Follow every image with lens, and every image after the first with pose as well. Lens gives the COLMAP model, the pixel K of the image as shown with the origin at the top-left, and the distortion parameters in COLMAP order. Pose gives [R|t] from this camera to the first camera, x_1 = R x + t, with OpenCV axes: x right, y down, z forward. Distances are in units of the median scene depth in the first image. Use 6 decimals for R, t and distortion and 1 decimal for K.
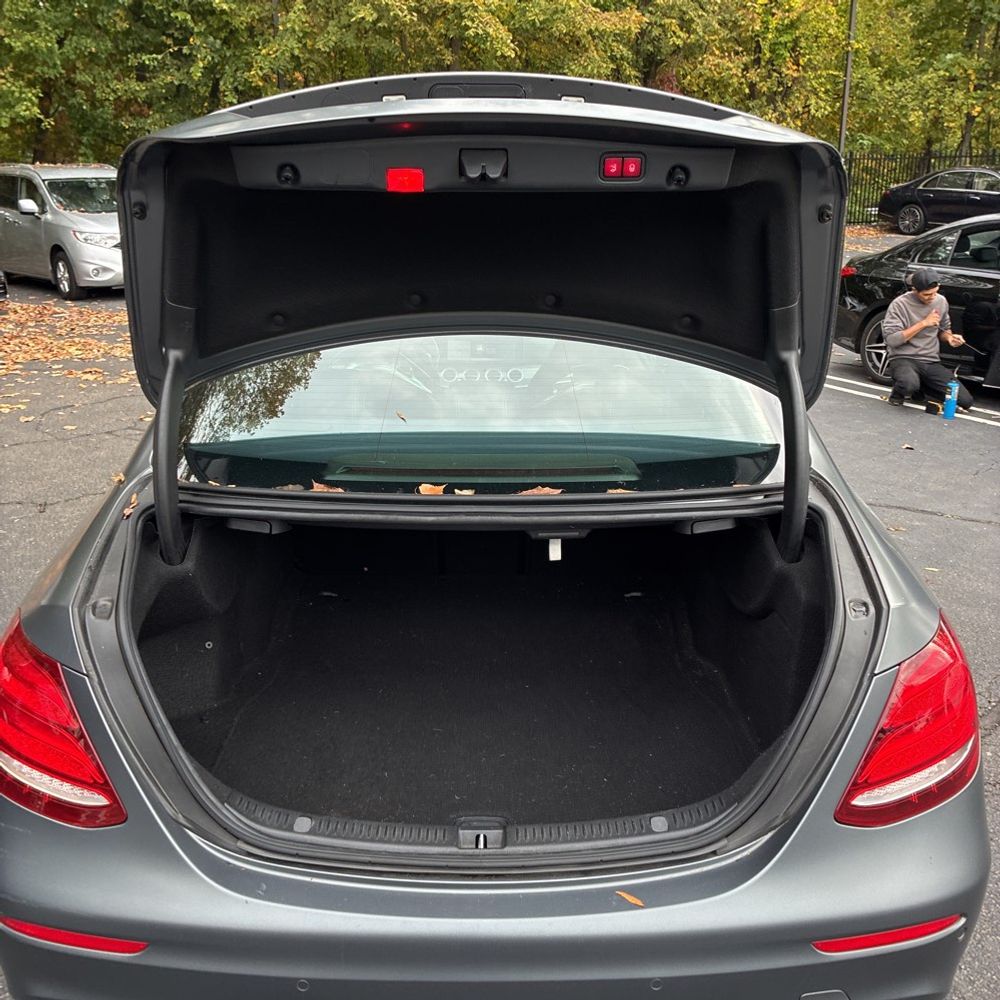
lens RADIAL K [[997.5, 0, 491.9], [0, 997.5, 503.7], [0, 0, 1]] dist [0.022866, 0.000000]
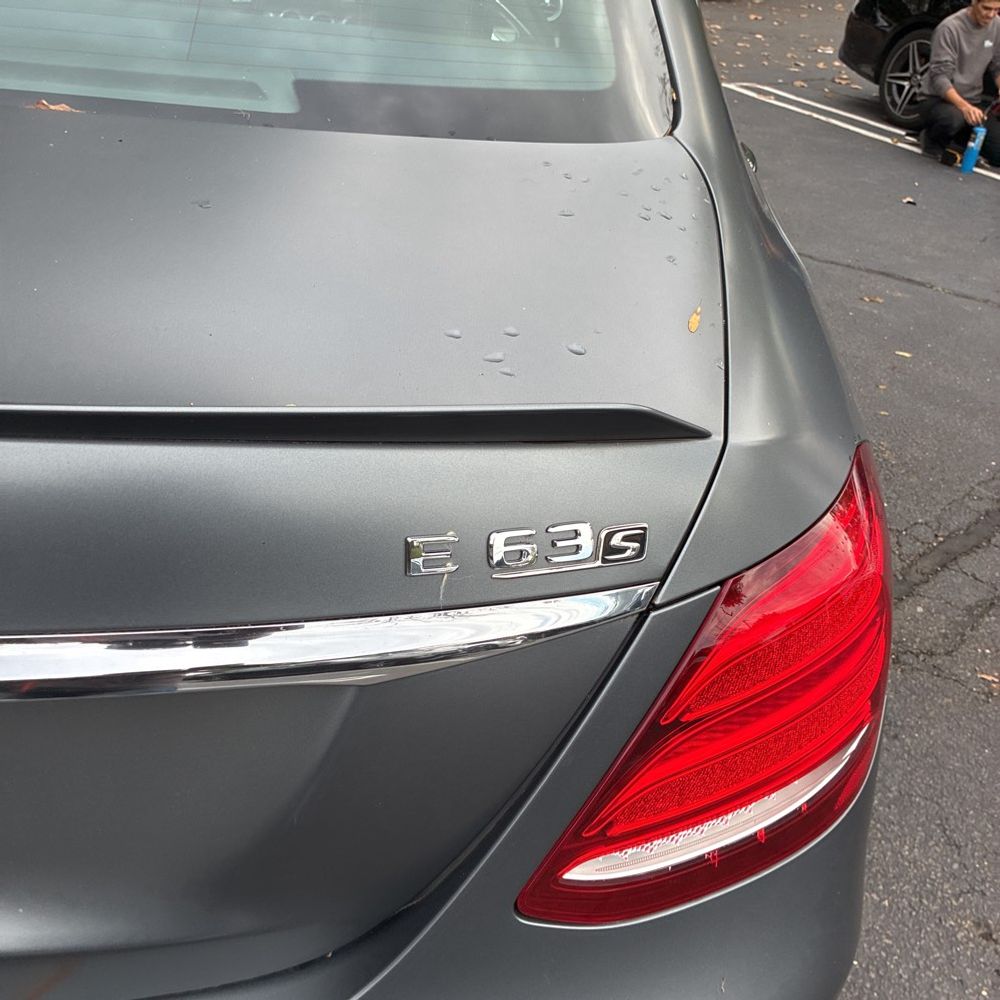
lens RADIAL K [[997.5, 0, 500.6], [0, 997.5, 509.5], [0, 0, 1]] dist [0.022866, 0.000000]
pose [[0.995583, 0.085228, 0.039374, 0.085880], [-0.092503, 0.962170, 0.256265, 0.008795], [-0.016044, -0.258775, 0.965804, 0.176223]]
